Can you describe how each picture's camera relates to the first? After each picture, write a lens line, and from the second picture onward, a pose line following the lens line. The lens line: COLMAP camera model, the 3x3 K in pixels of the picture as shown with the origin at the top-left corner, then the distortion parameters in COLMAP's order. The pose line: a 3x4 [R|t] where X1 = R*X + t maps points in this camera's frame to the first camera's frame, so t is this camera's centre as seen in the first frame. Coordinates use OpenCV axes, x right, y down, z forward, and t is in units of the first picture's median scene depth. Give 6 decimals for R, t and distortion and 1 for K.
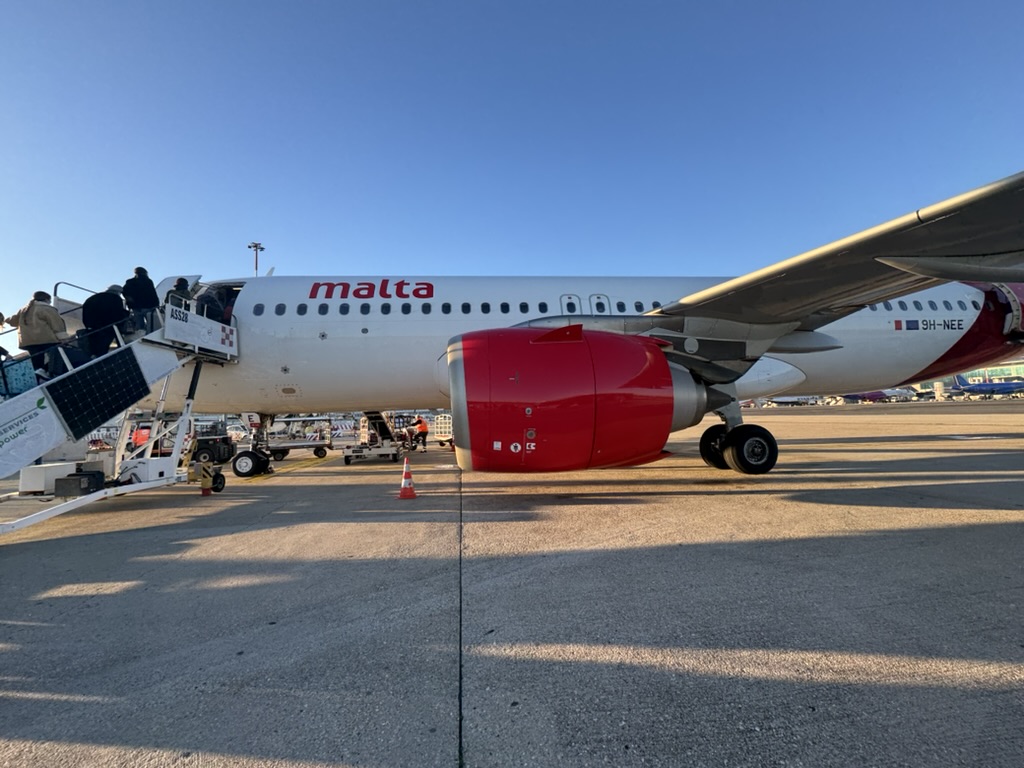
lens RADIAL K [[403.1, 0, 512.0], [0, 403.1, 384.0], [0, 0, 1]] dist [0.000956, 0.000274]
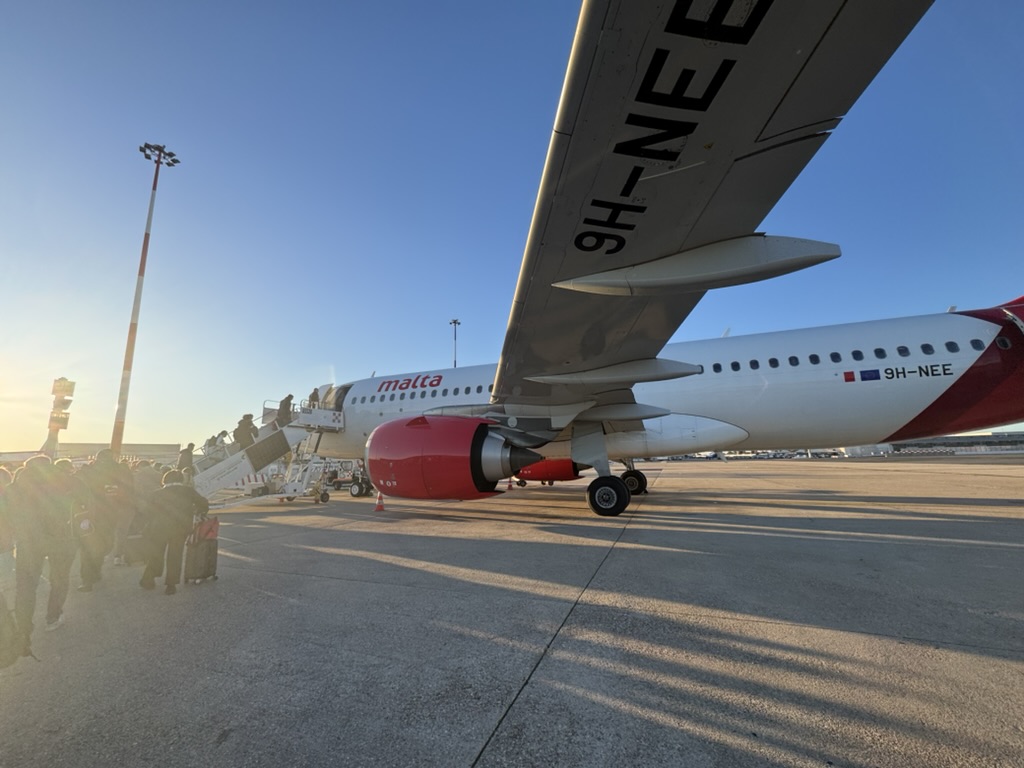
lens RADIAL K [[403.1, 0, 512.0], [0, 403.1, 384.0], [0, 0, 1]] dist [0.000956, 0.000274]
pose [[0.885923, -0.069087, -0.458659, 0.810446], [0.023208, 0.994209, -0.104928, -0.055080], [0.463252, 0.082313, 0.882396, -0.253814]]
